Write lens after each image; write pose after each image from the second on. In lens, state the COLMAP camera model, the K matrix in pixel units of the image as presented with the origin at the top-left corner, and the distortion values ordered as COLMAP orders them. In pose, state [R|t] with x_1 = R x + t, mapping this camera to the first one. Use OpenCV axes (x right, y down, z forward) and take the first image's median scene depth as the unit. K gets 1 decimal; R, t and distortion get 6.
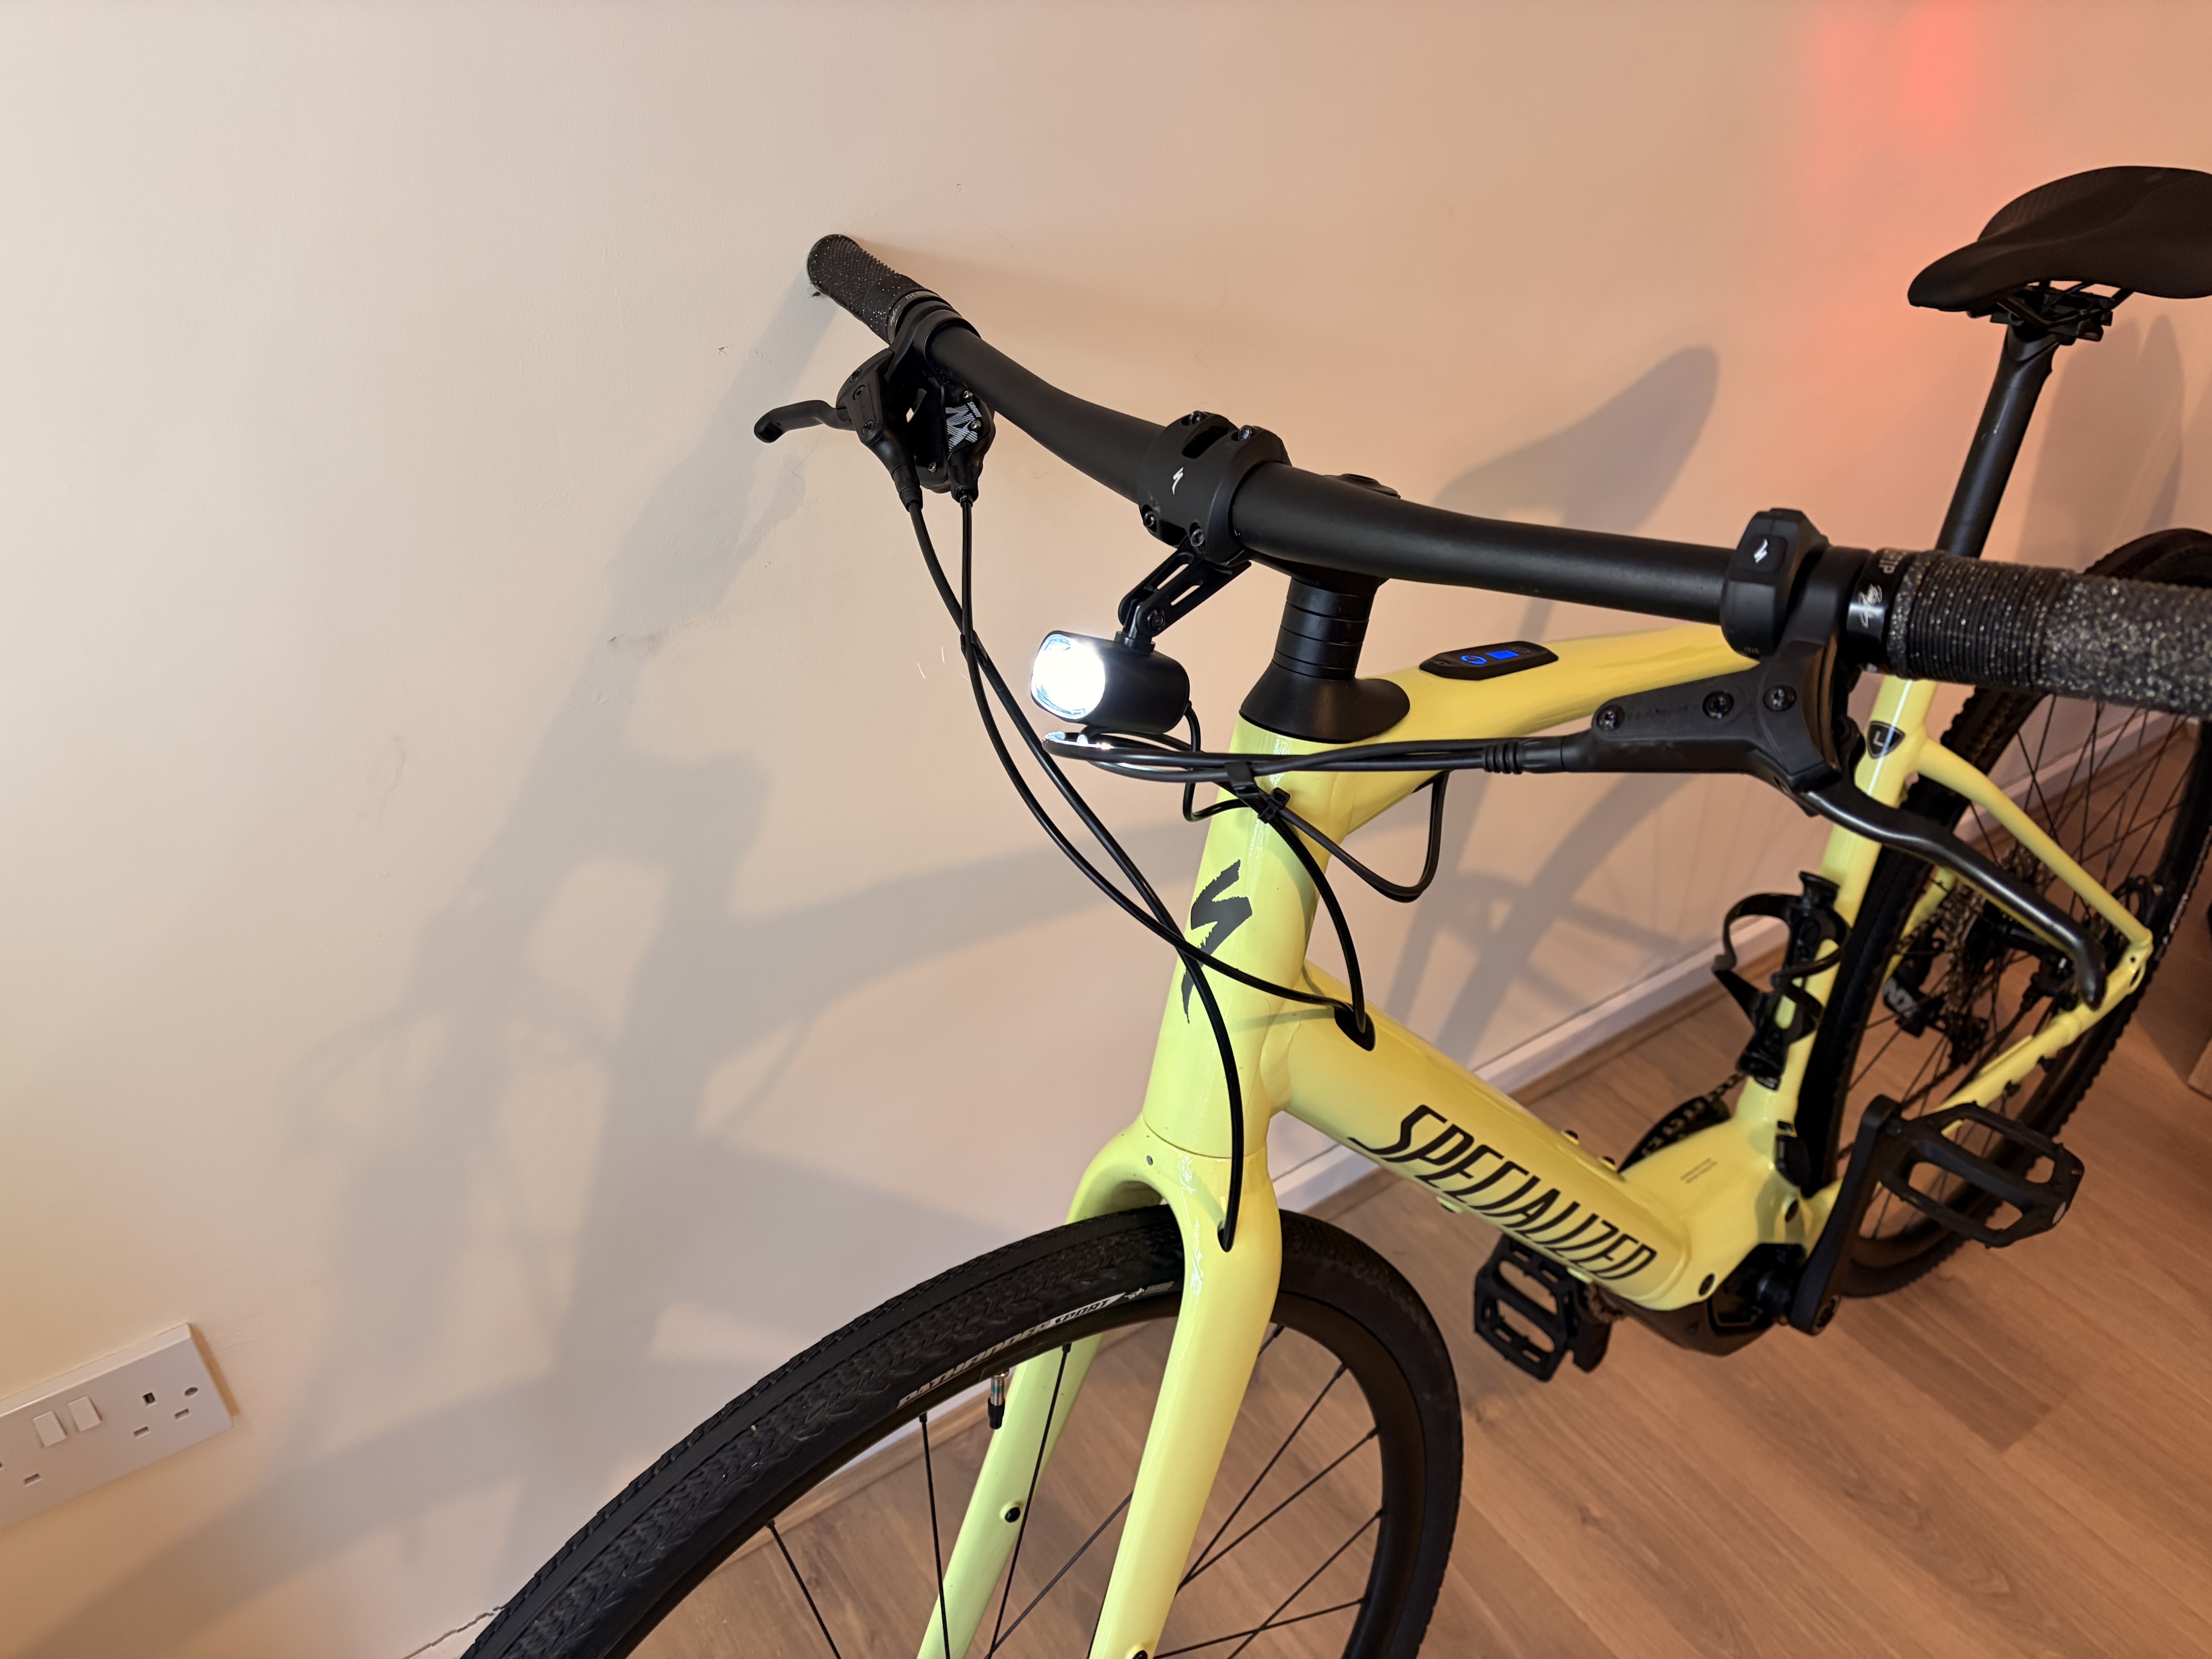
lens RADIAL K [[1673.1, 0, 1106.8], [0, 1673.1, 820.0], [0, 0, 1]] dist [-0.002549, -0.014430]
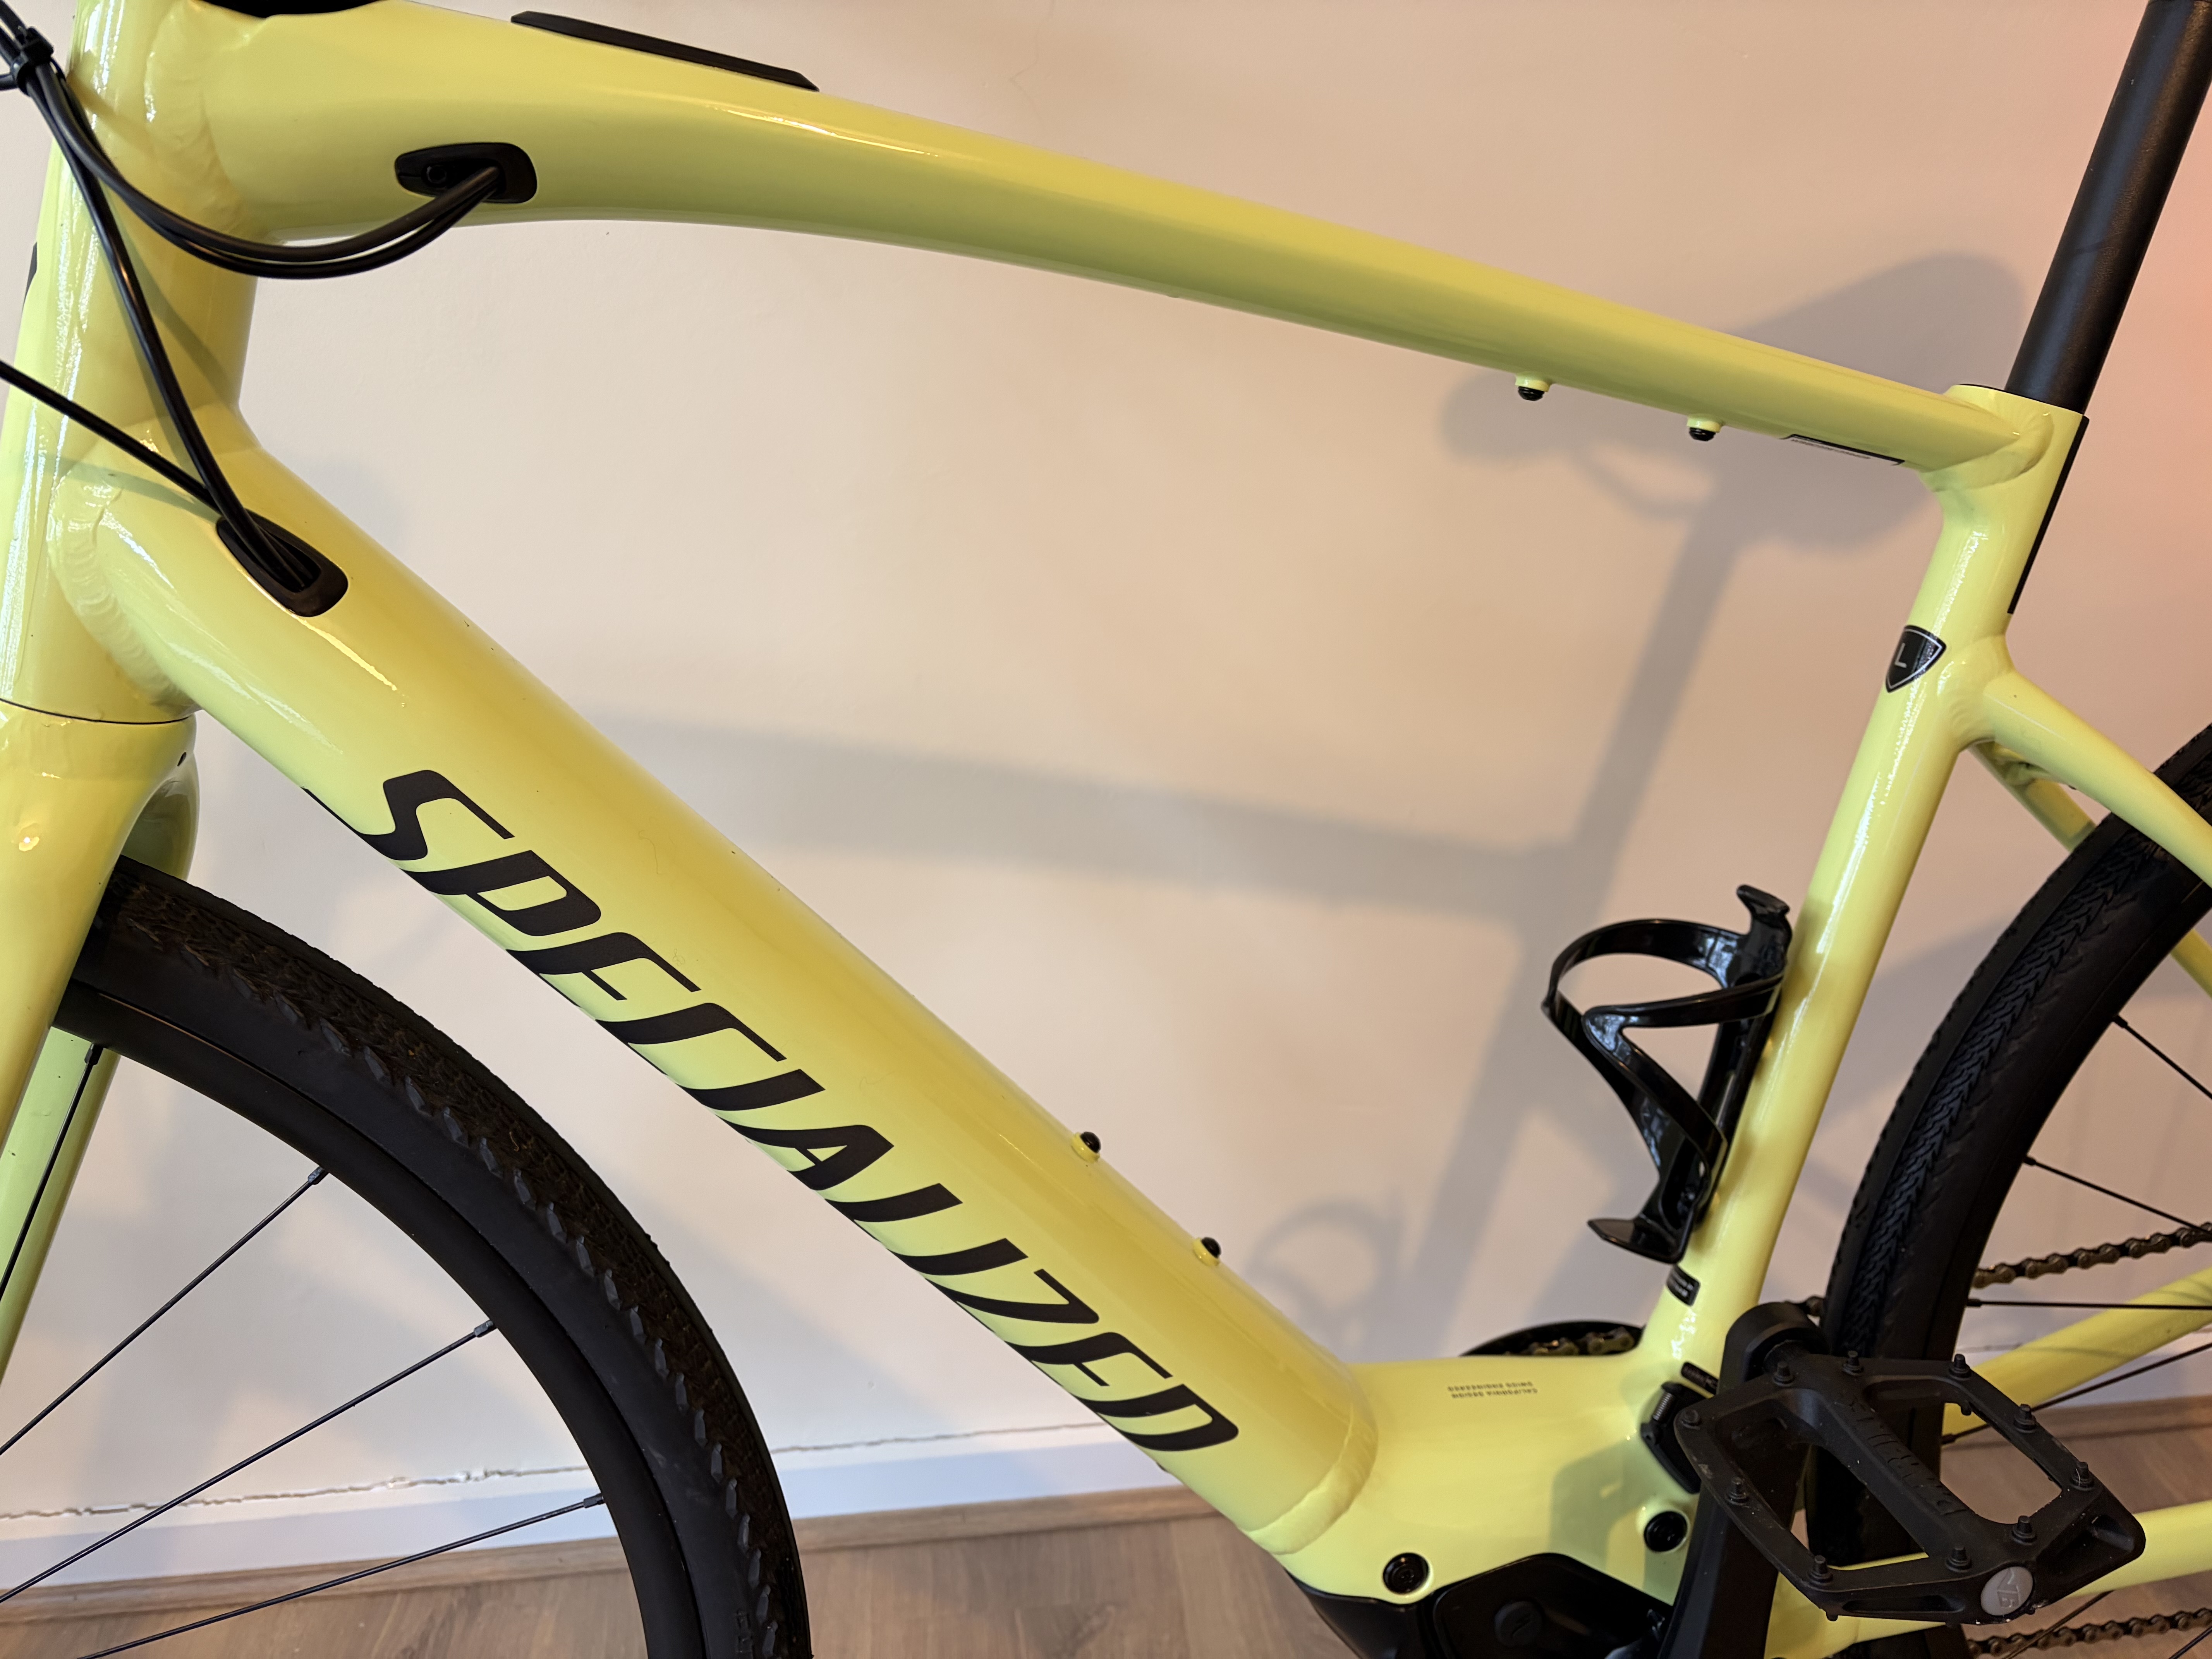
lens RADIAL K [[1673.1, 0, 1100.3], [0, 1673.1, 840.4], [0, 0, 1]] dist [-0.002549, -0.014430]
pose [[0.879063, 0.164281, -0.447505, 0.473305], [-0.258725, 0.952871, -0.158427, 0.161242], [0.400387, 0.255048, 0.880137, 0.415363]]
